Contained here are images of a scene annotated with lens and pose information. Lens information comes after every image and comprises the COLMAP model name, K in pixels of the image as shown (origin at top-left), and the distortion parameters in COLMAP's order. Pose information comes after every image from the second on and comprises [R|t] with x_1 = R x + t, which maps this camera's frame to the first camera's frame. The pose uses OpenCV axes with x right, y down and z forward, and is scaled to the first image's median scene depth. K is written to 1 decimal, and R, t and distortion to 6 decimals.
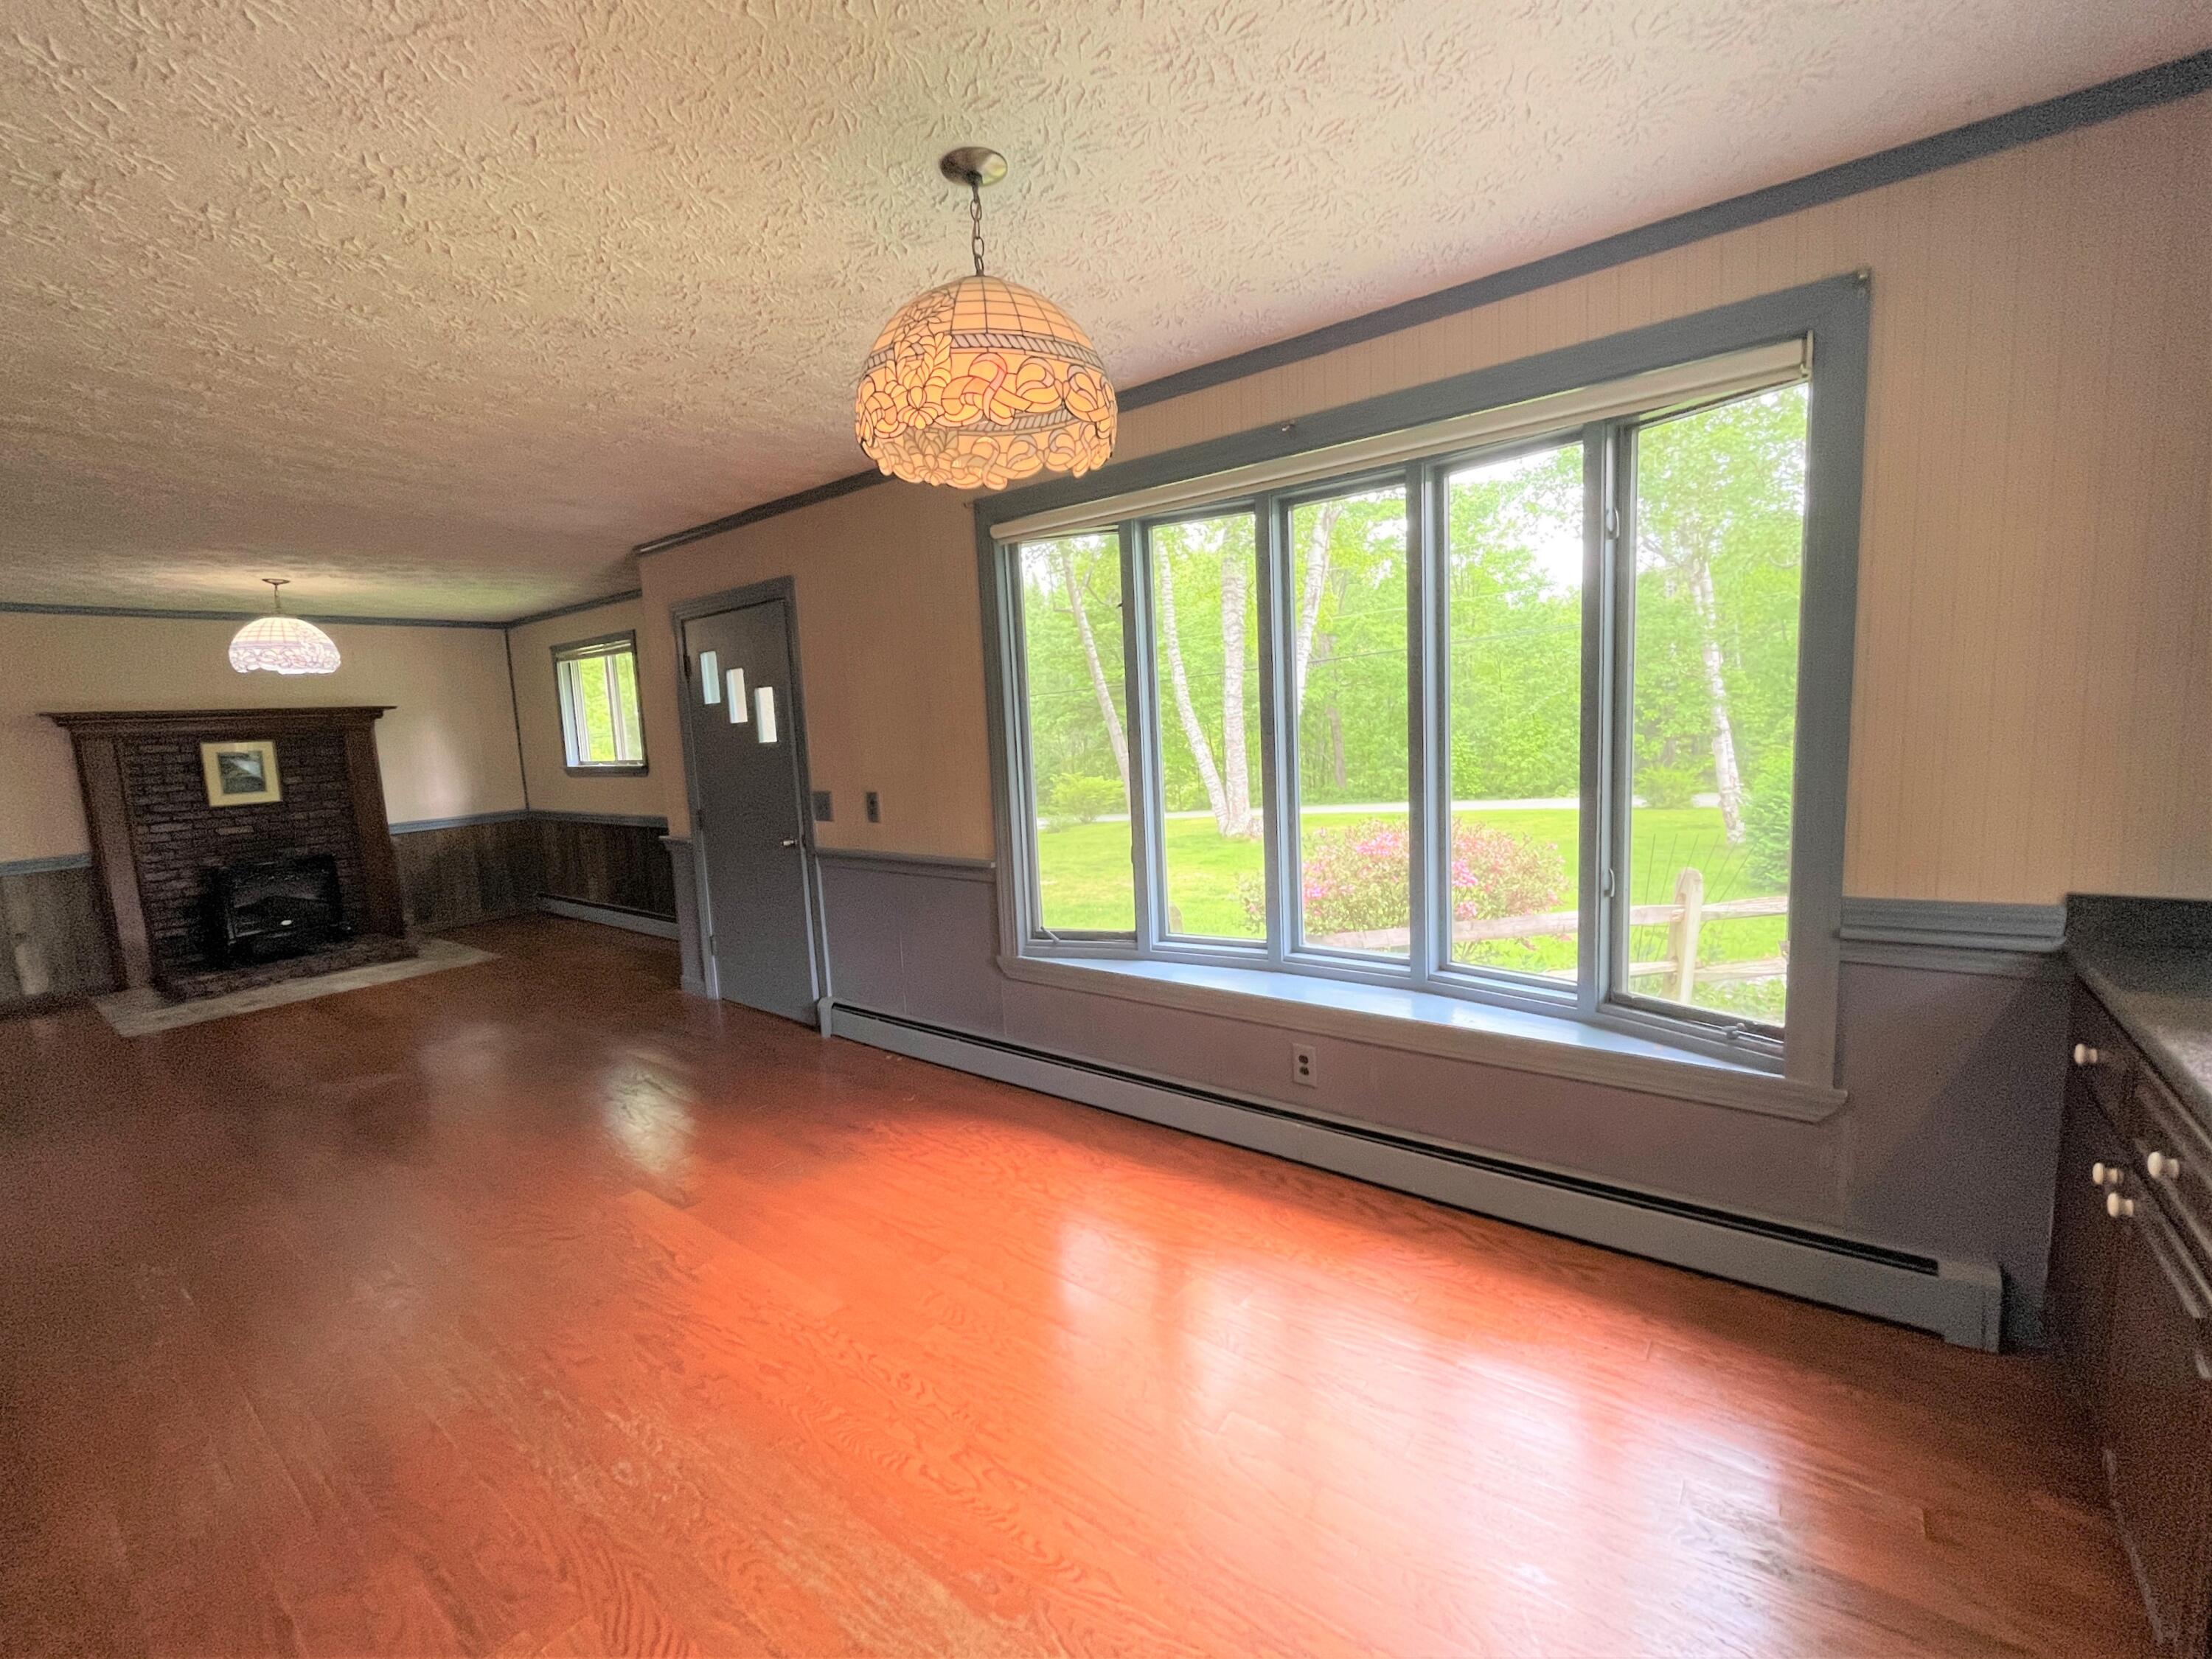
lens RADIAL K [[955.9, 0, 1104.6], [0, 955.9, 823.4], [0, 0, 1]] dist [-0.004578, 0.000188]
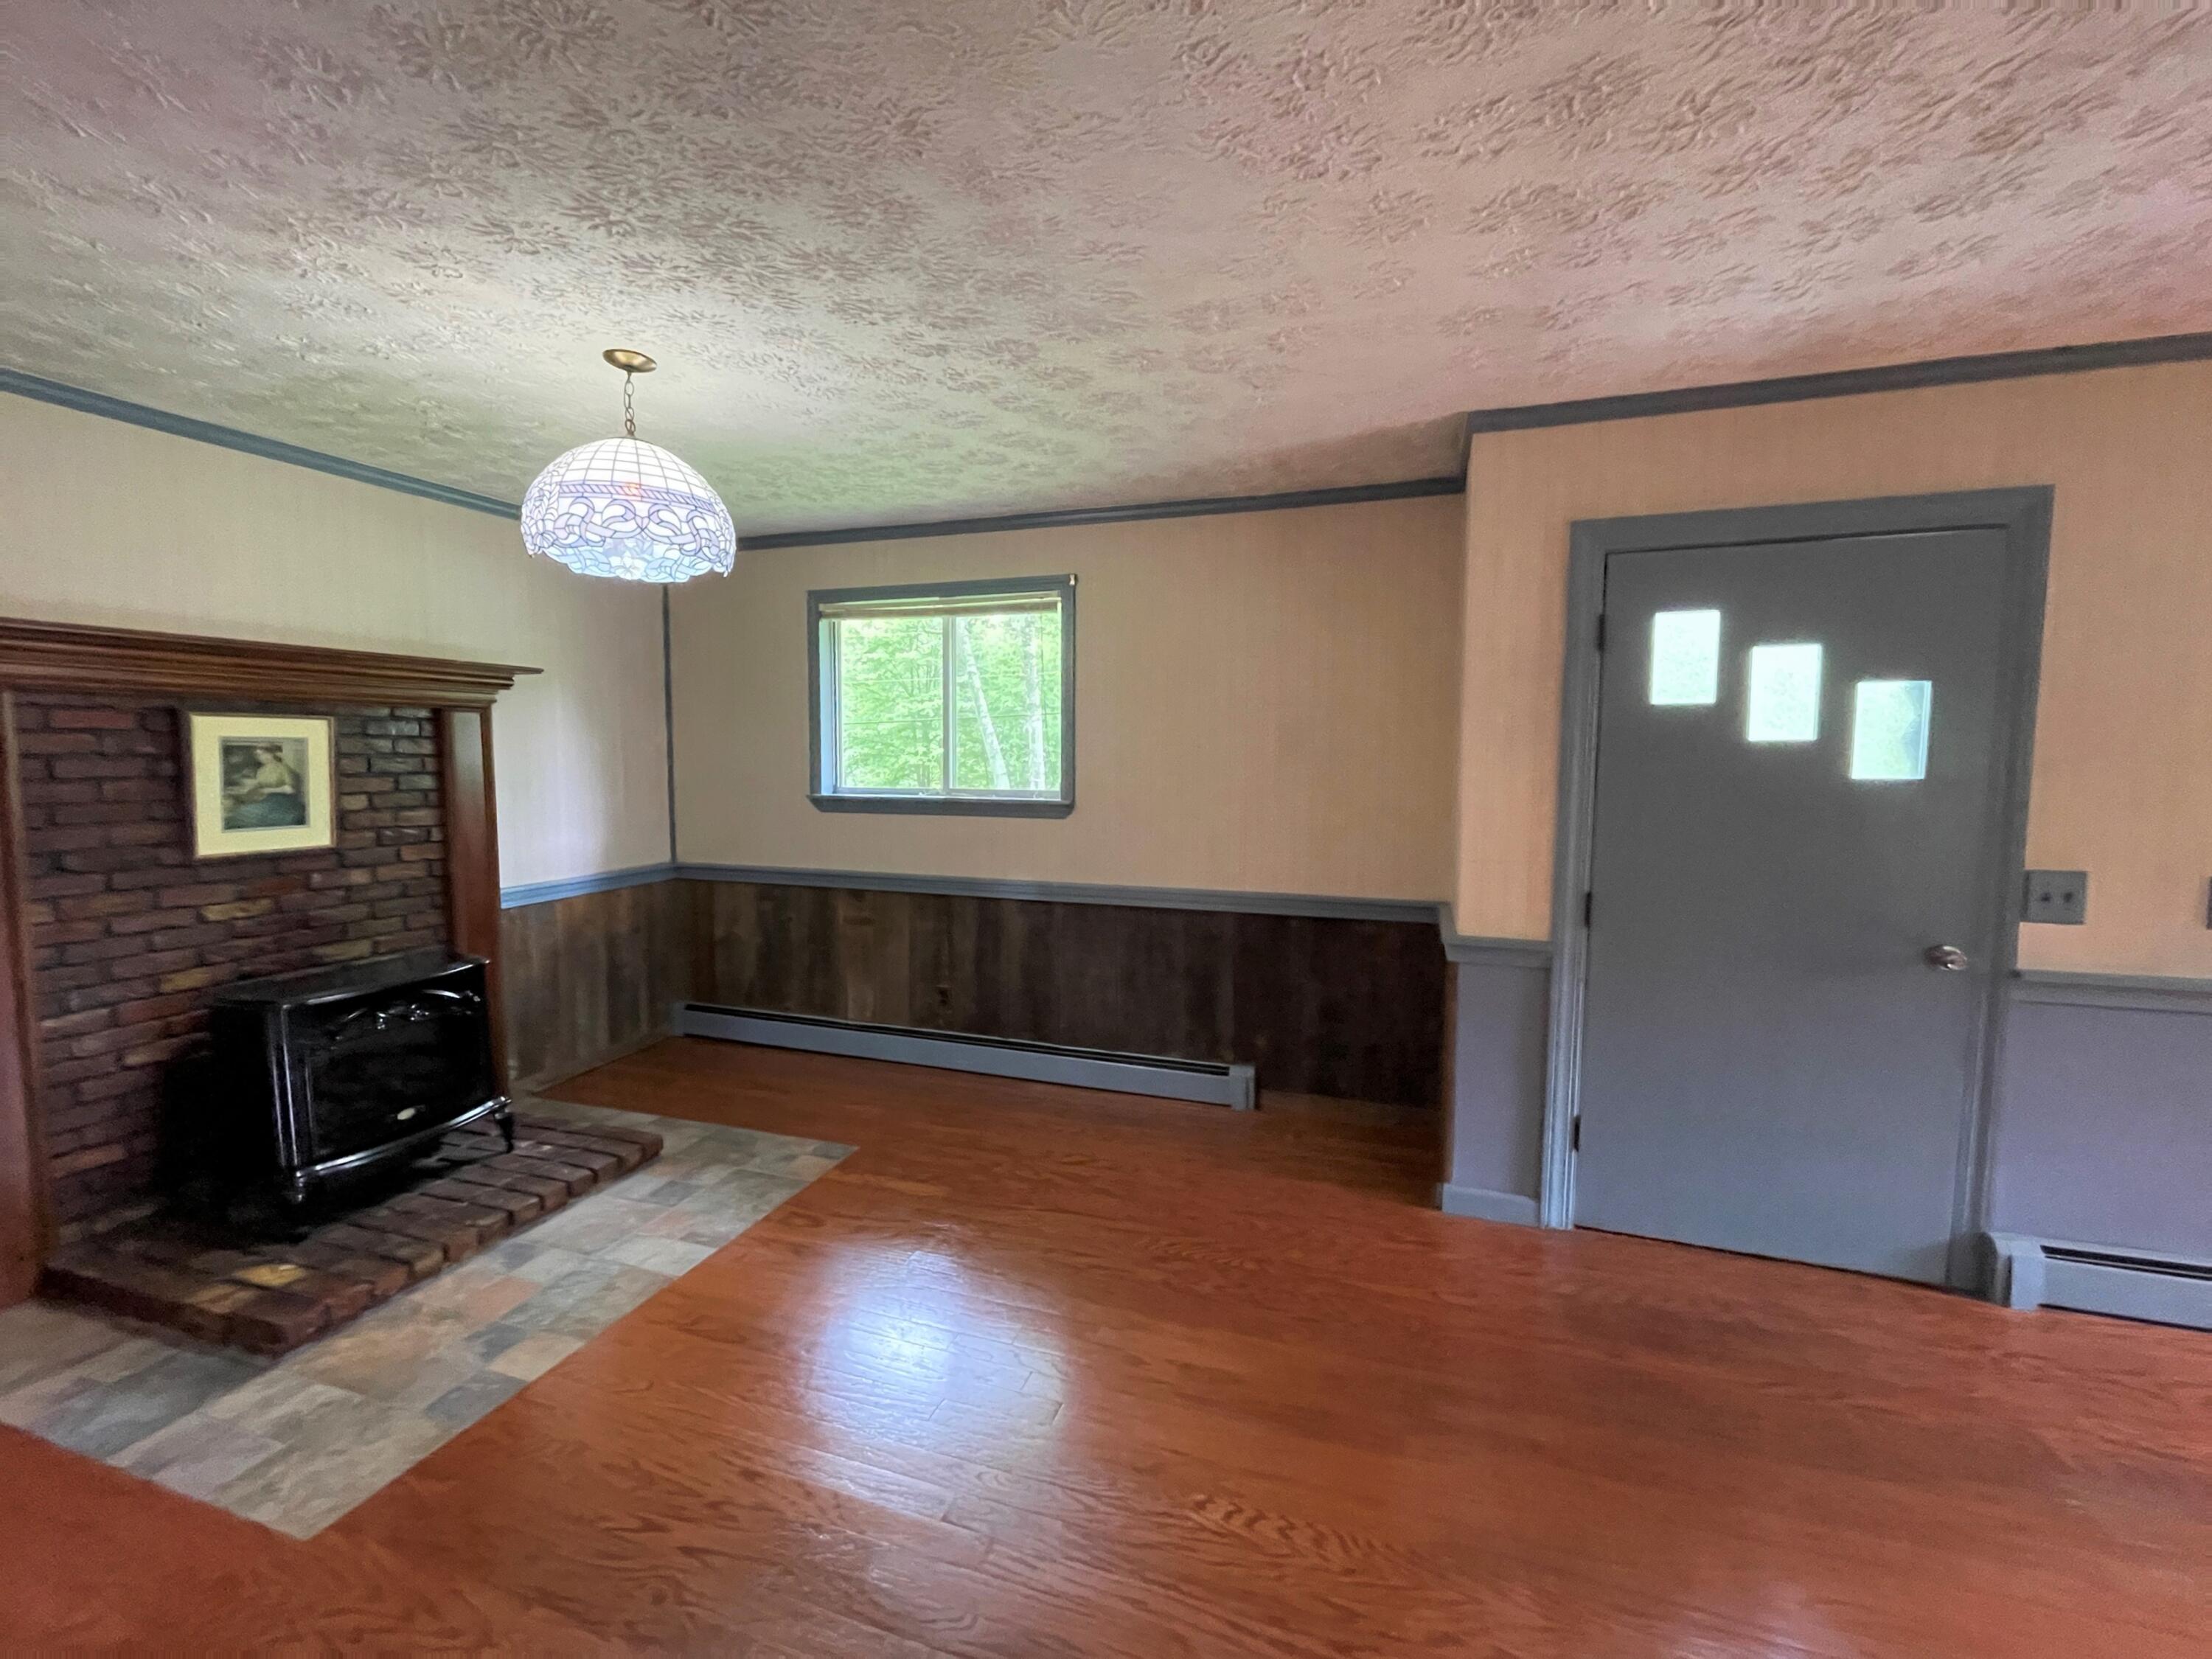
lens RADIAL K [[955.9, 0, 1113.6], [0, 955.9, 839.0], [0, 0, 1]] dist [-0.004578, 0.000188]
pose [[0.940796, 0.024811, 0.338065, -0.669235], [-0.014486, 0.999349, -0.033032, -0.017265], [-0.338665, 0.026179, 0.940543, 0.429386]]
